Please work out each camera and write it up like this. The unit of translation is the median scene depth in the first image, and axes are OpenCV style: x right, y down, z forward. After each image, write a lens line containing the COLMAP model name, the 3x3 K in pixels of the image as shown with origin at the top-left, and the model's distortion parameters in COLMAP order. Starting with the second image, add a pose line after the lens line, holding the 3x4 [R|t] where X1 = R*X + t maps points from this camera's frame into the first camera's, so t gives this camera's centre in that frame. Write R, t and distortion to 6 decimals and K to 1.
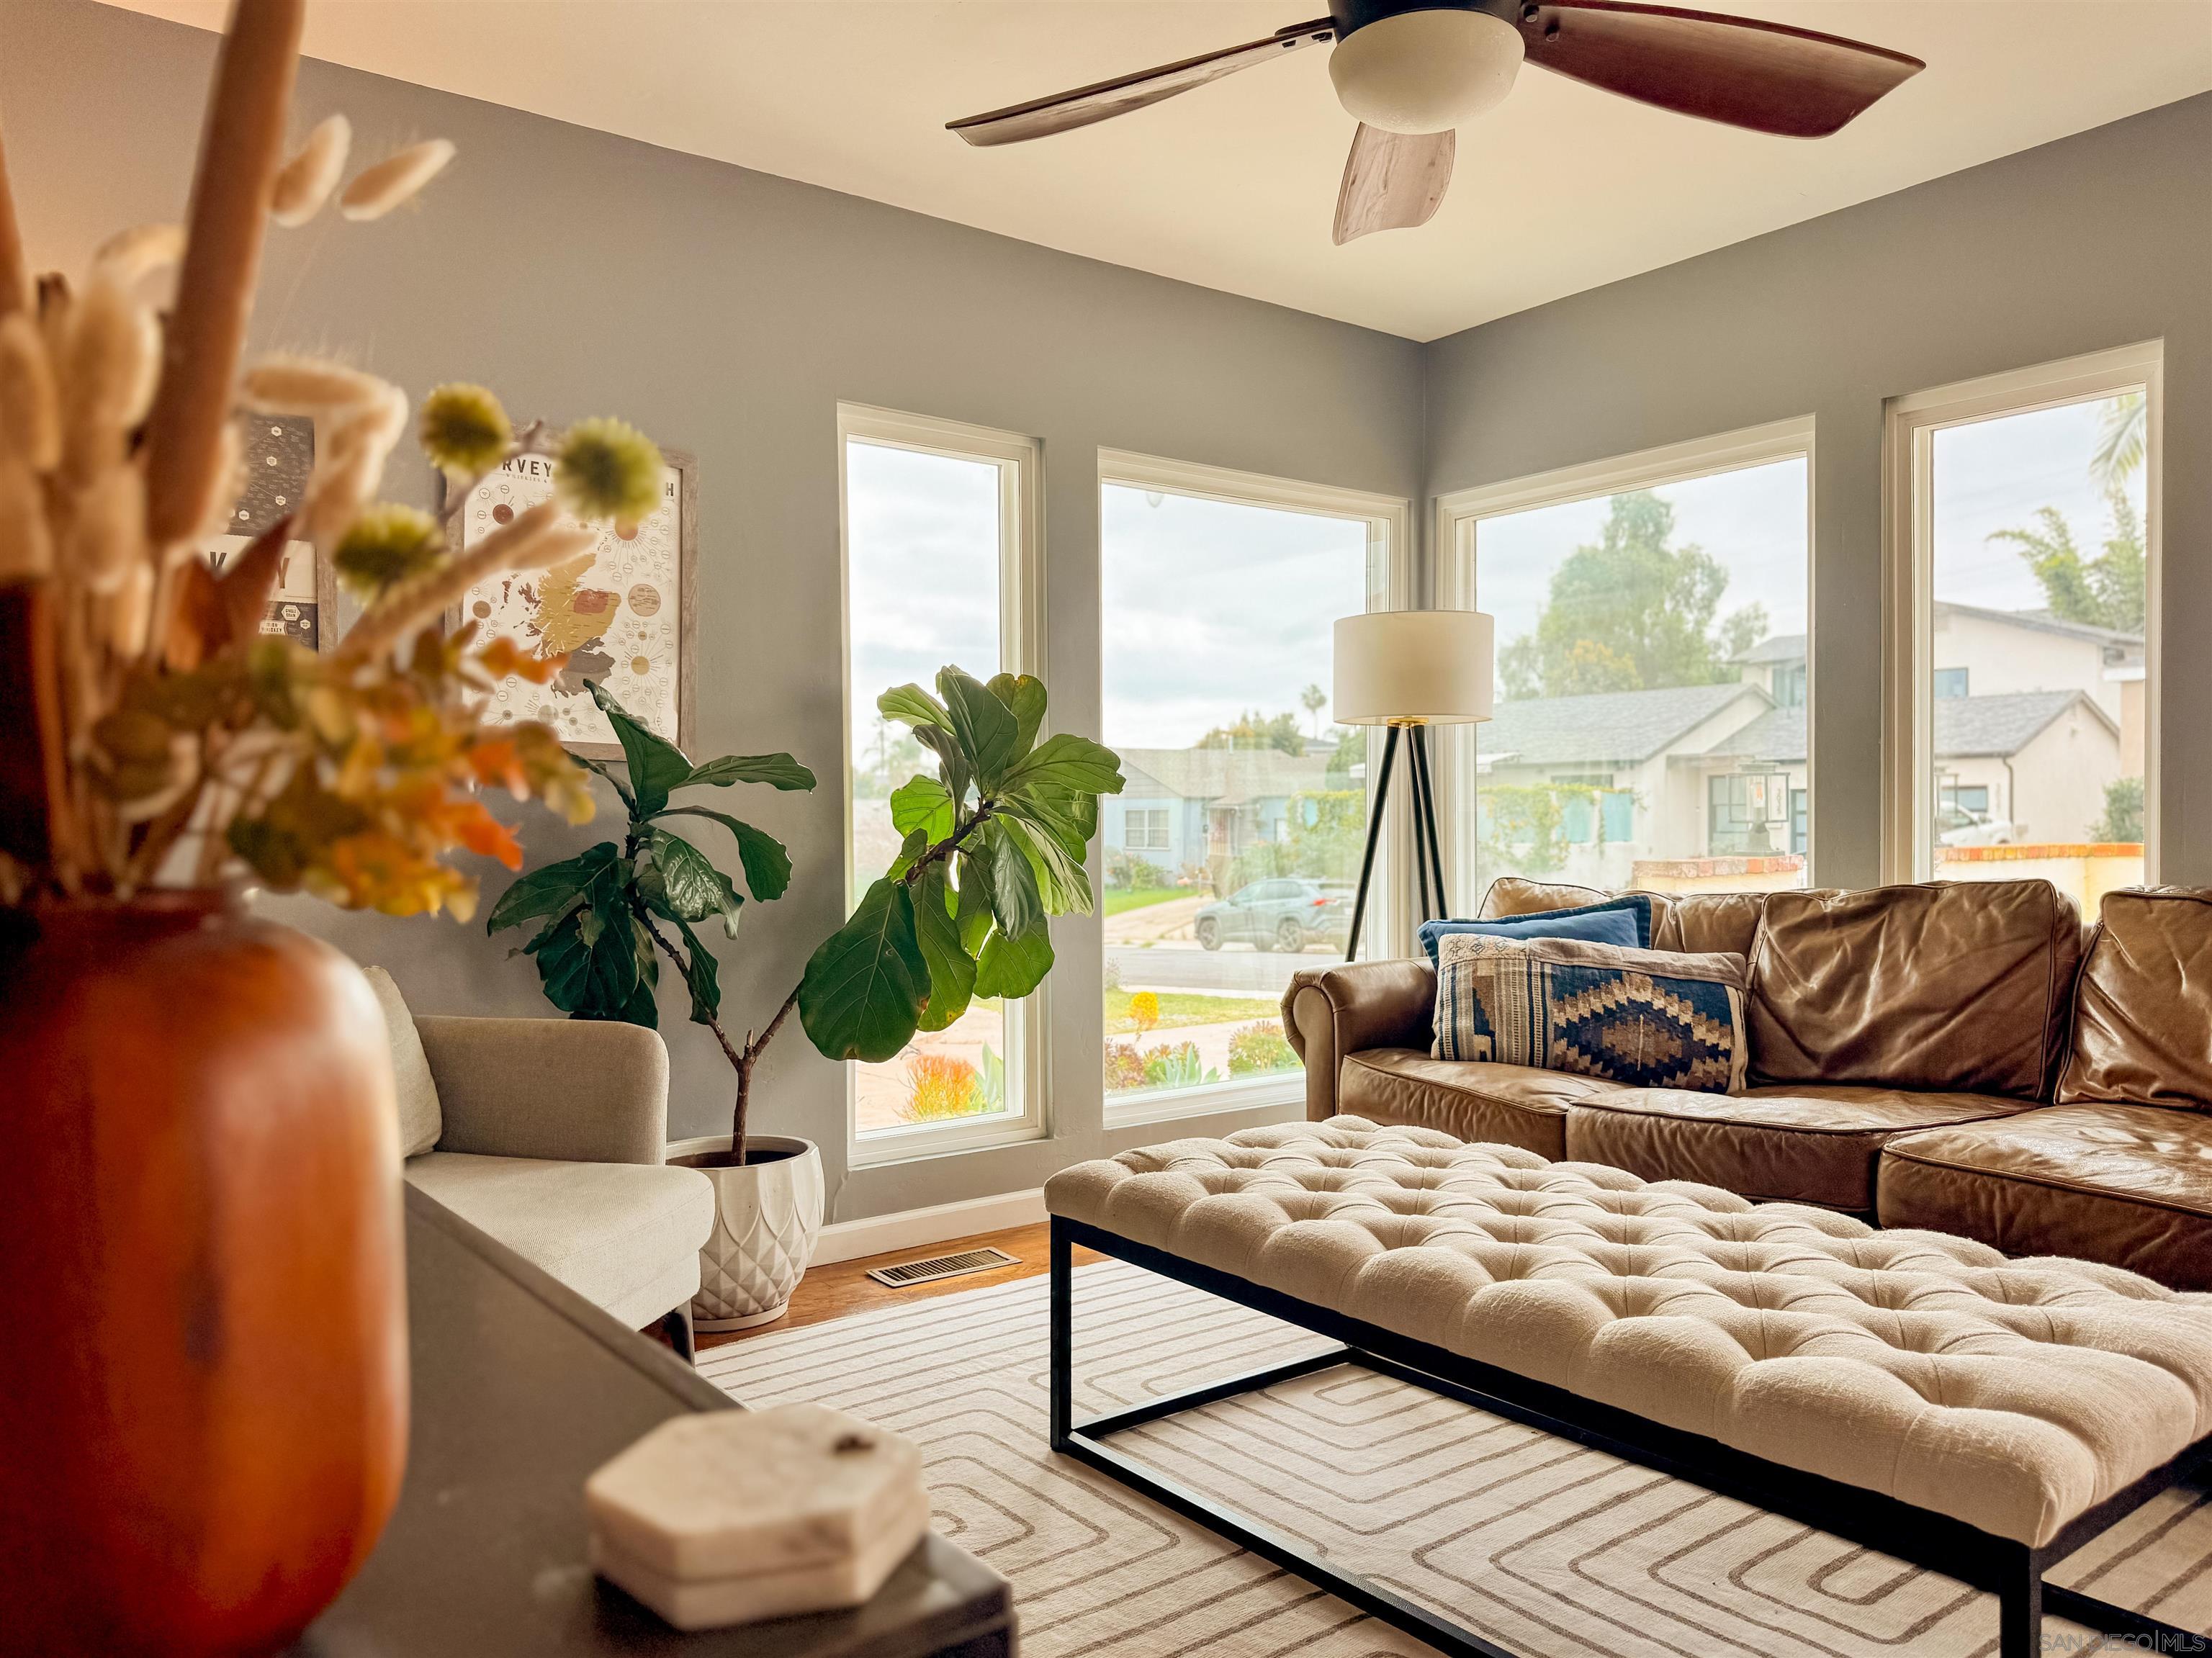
lens RADIAL K [[1590.1, 0, 1104.1], [0, 1590.1, 853.3], [0, 0, 1]] dist [0.068974, -0.180436]
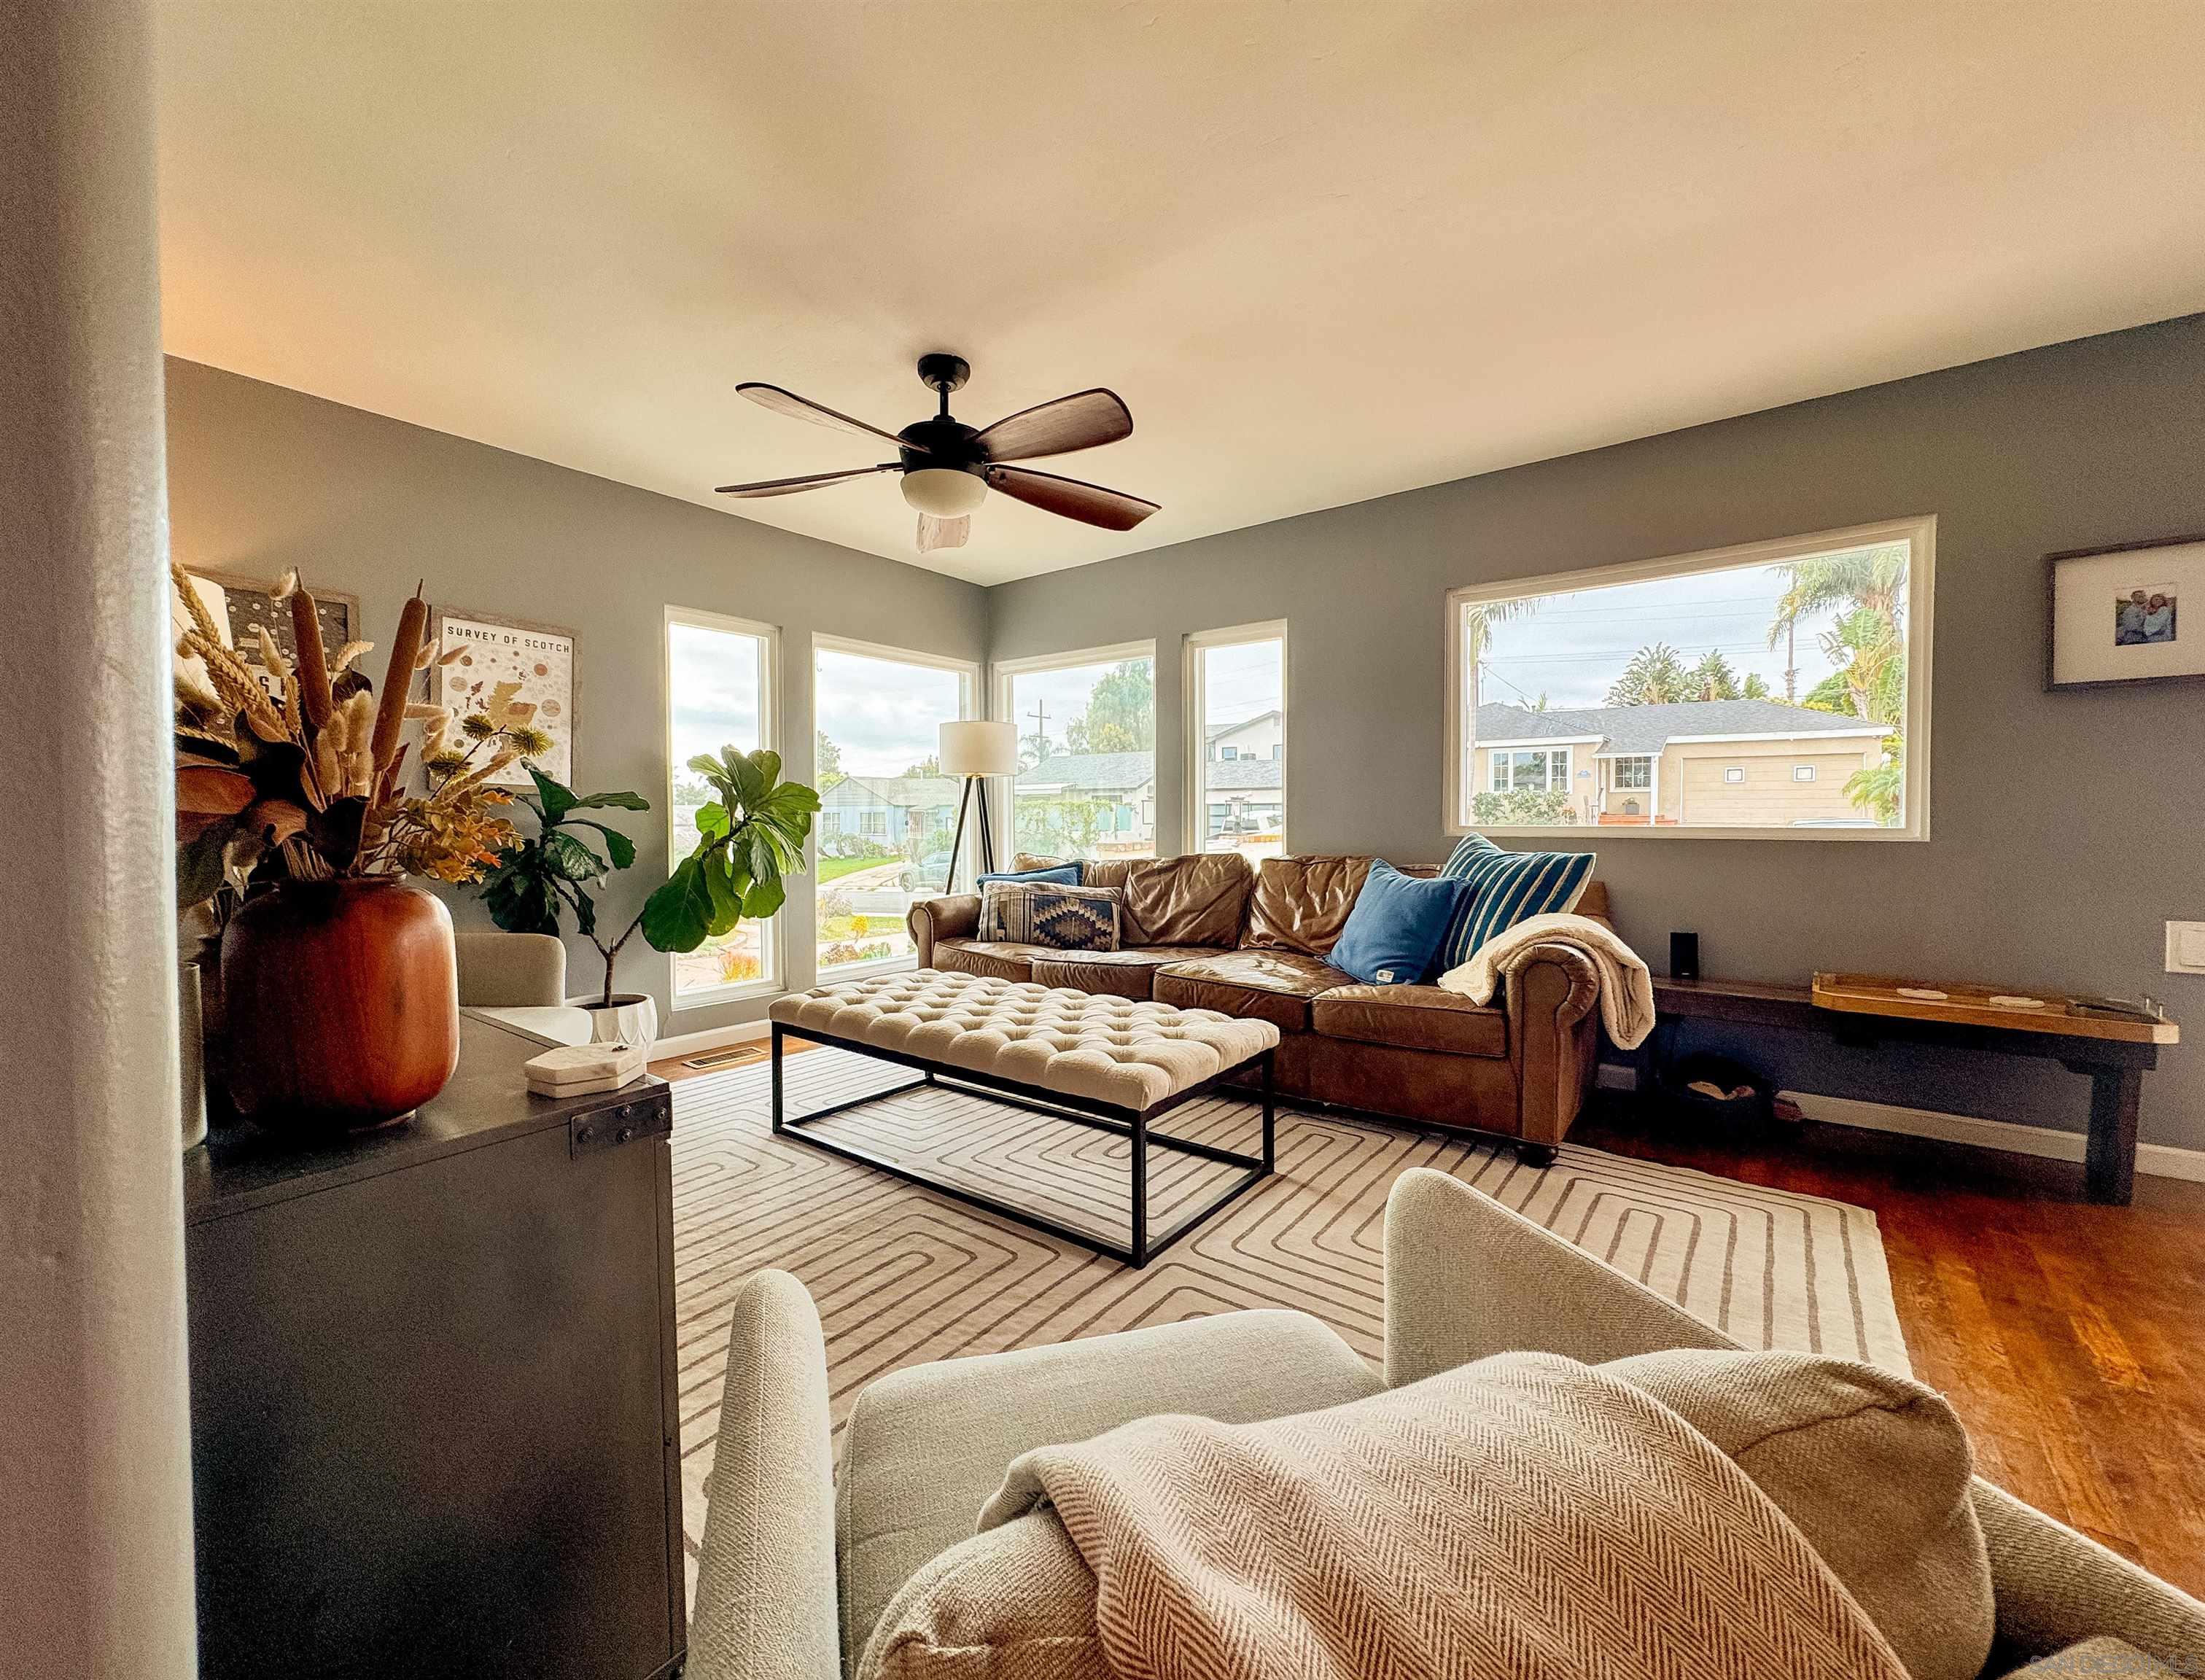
lens RADIAL K [[889.9, 0, 1102.5], [0, 889.9, 840.0], [0, 0, 1]] dist [-0.031140, -0.000042]
pose [[0.961749, -0.003962, 0.273903, 0.049803], [0.002865, 0.999986, 0.004406, -0.007848], [-0.273917, -0.003453, 0.961747, -0.161414]]
